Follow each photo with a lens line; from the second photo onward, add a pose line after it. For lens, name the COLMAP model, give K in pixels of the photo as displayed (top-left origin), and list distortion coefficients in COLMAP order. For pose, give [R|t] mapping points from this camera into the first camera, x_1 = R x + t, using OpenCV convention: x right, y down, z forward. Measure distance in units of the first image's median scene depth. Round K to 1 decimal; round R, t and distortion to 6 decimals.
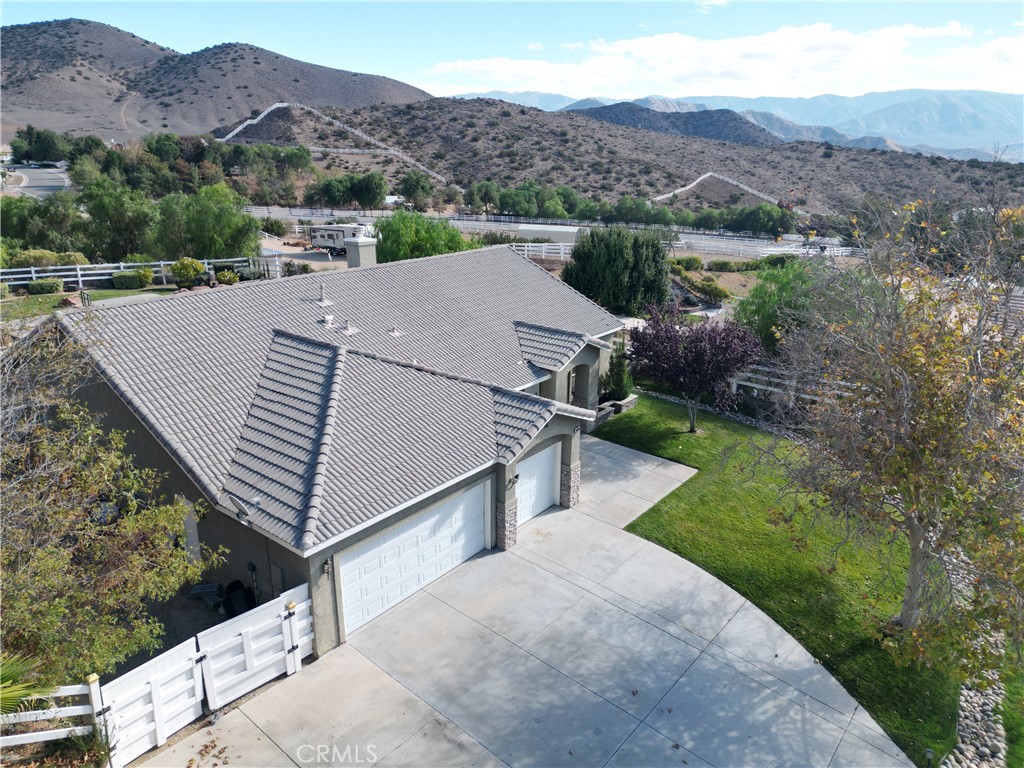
lens RADIAL K [[720.9, 0, 506.7], [0, 720.9, 392.6], [0, 0, 1]] dist [0.070959, -0.061163]
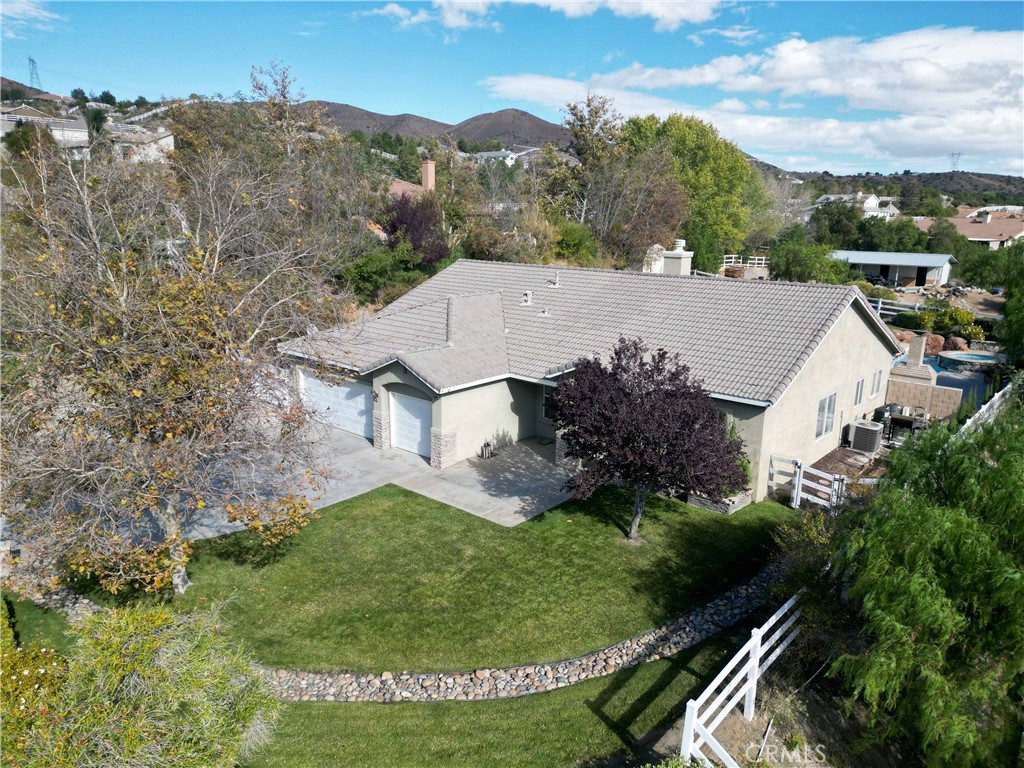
lens RADIAL K [[720.9, 0, 506.7], [0, 720.9, 392.6], [0, 0, 1]] dist [0.070959, -0.061163]
pose [[-0.045564, 0.236312, -0.970608, 1.004165], [-0.338493, 0.910487, 0.237565, -0.219310], [0.939865, 0.339368, 0.038504, 0.904817]]
